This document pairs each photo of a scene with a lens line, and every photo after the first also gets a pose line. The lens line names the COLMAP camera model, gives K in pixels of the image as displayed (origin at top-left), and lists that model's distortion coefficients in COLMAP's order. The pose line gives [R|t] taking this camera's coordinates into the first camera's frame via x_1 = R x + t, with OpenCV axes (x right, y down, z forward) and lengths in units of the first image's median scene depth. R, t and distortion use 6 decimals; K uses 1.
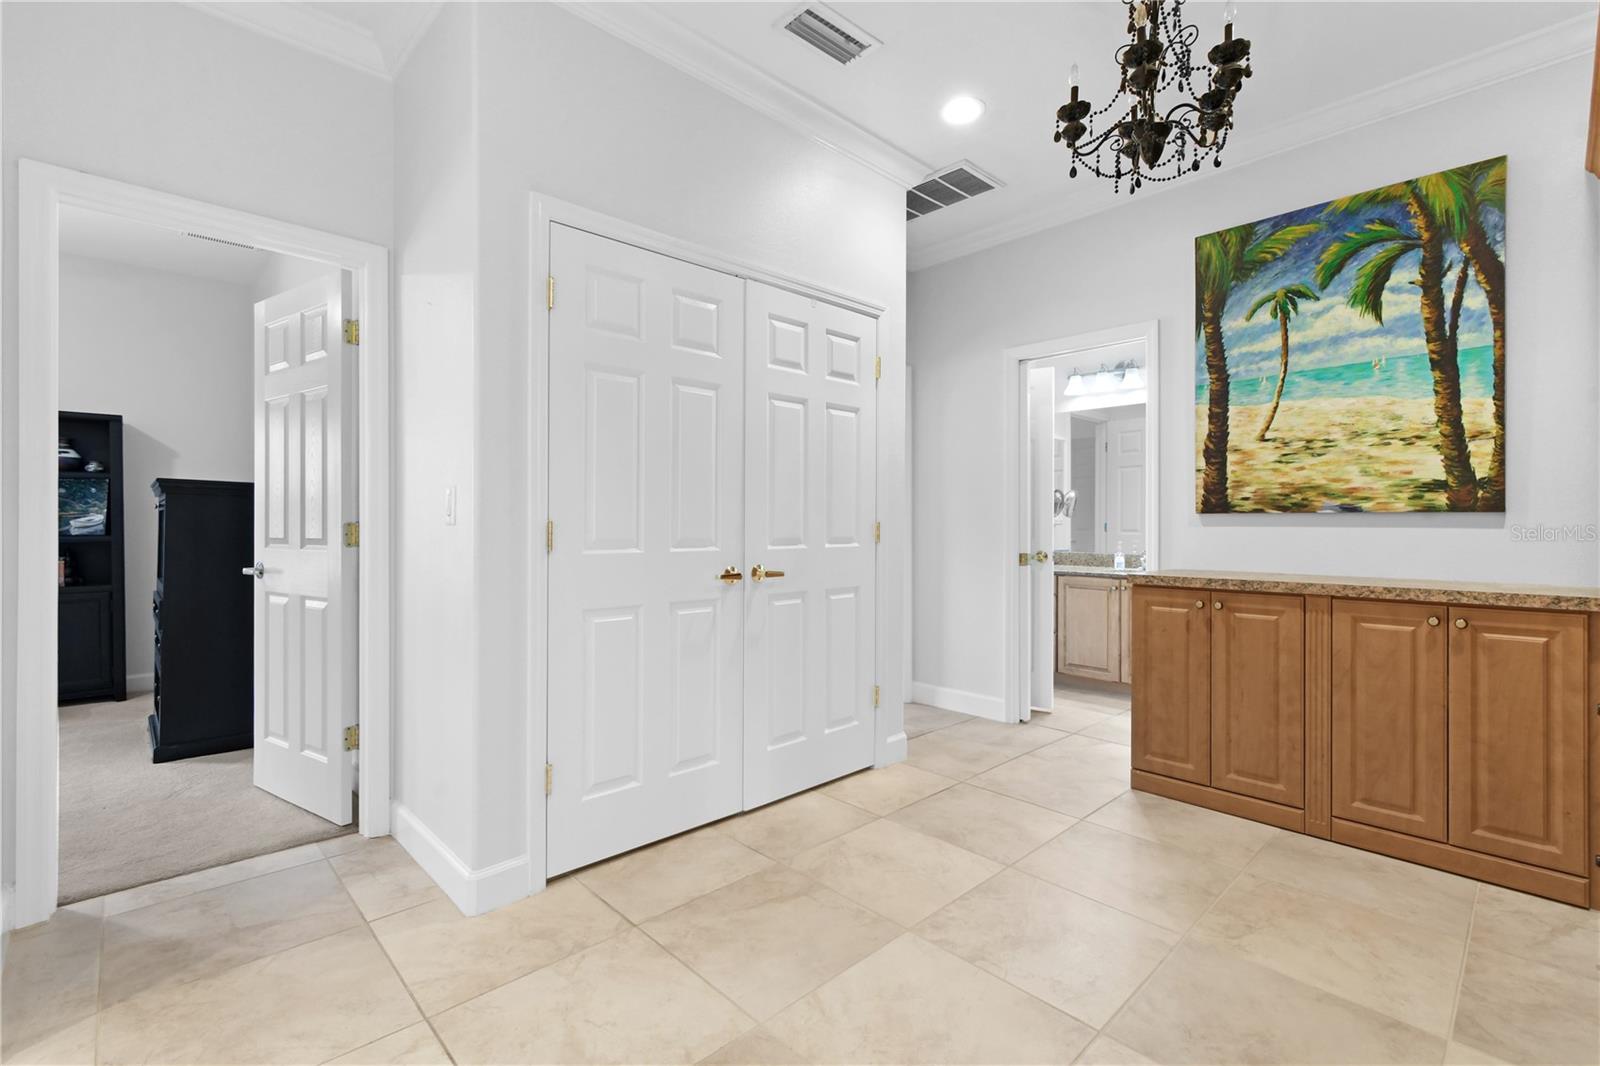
lens RADIAL K [[731.9, 0, 815.5], [0, 731.9, 525.3], [0, 0, 1]] dist [0.002879, 0.001216]
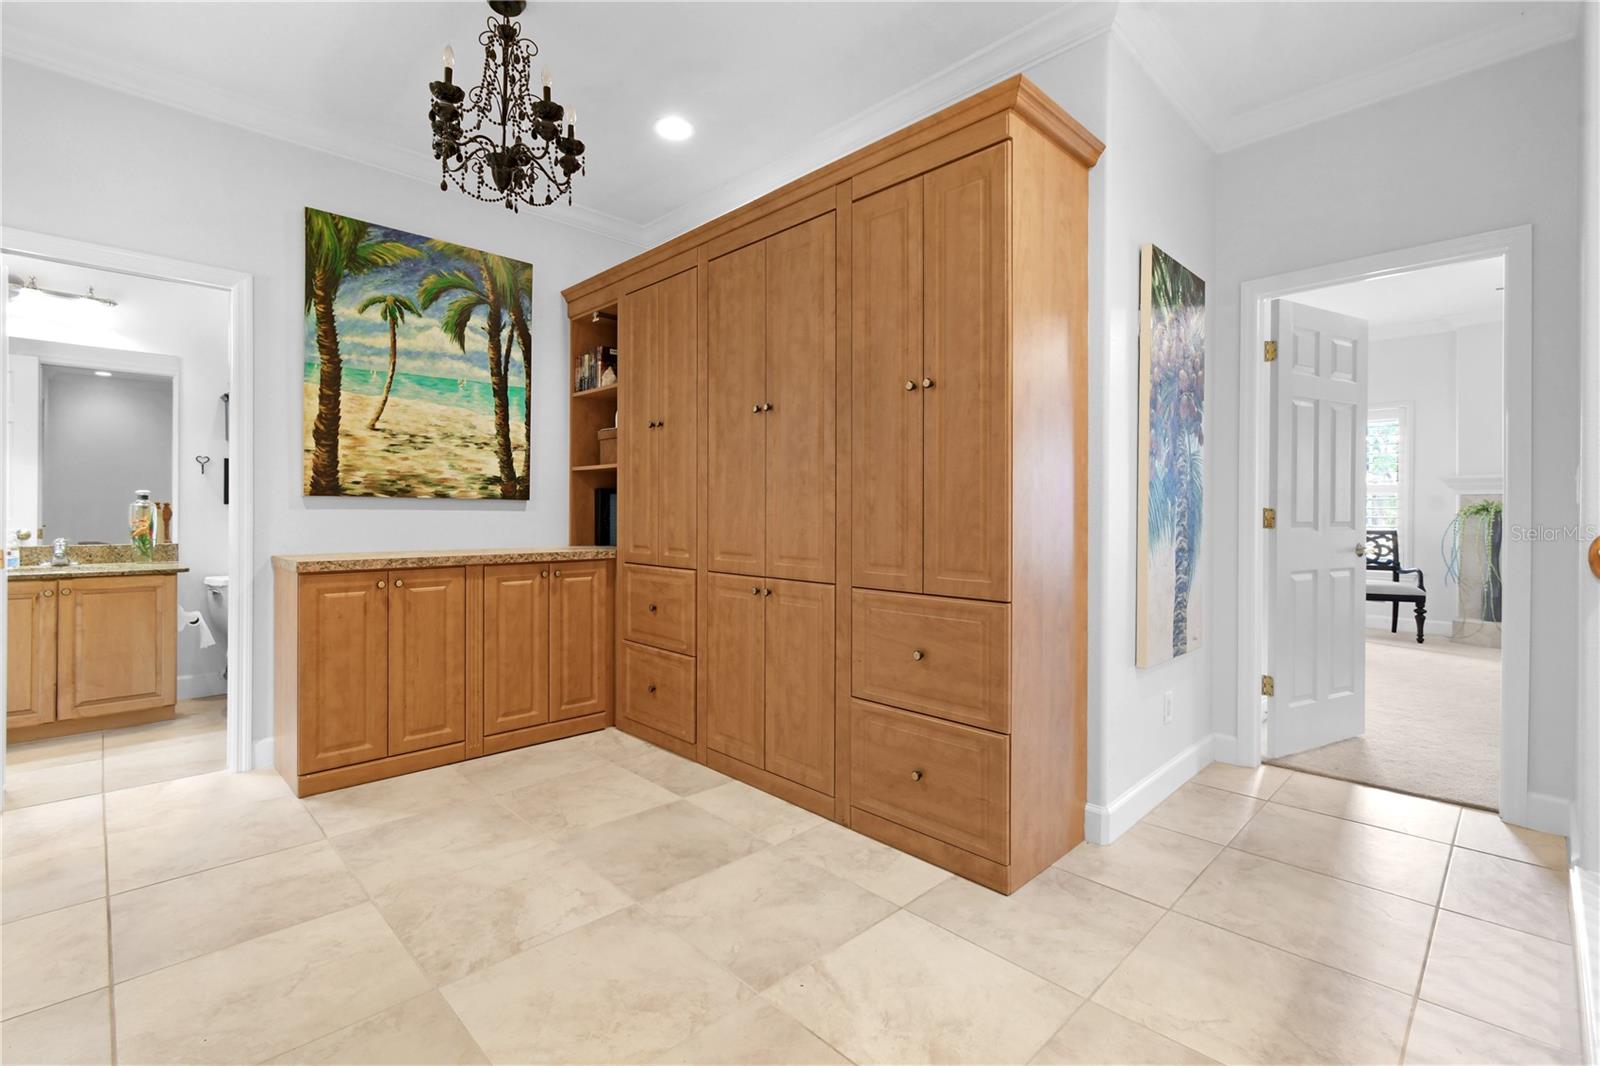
lens RADIAL K [[731.9, 0, 798.6], [0, 731.9, 512.5], [0, 0, 1]] dist [0.002879, 0.001216]
pose [[-0.022155, -0.004113, 0.999746, -0.544044], [-0.005737, 0.999976, 0.003987, -0.001810], [-0.999738, -0.005648, -0.022178, 0.451301]]
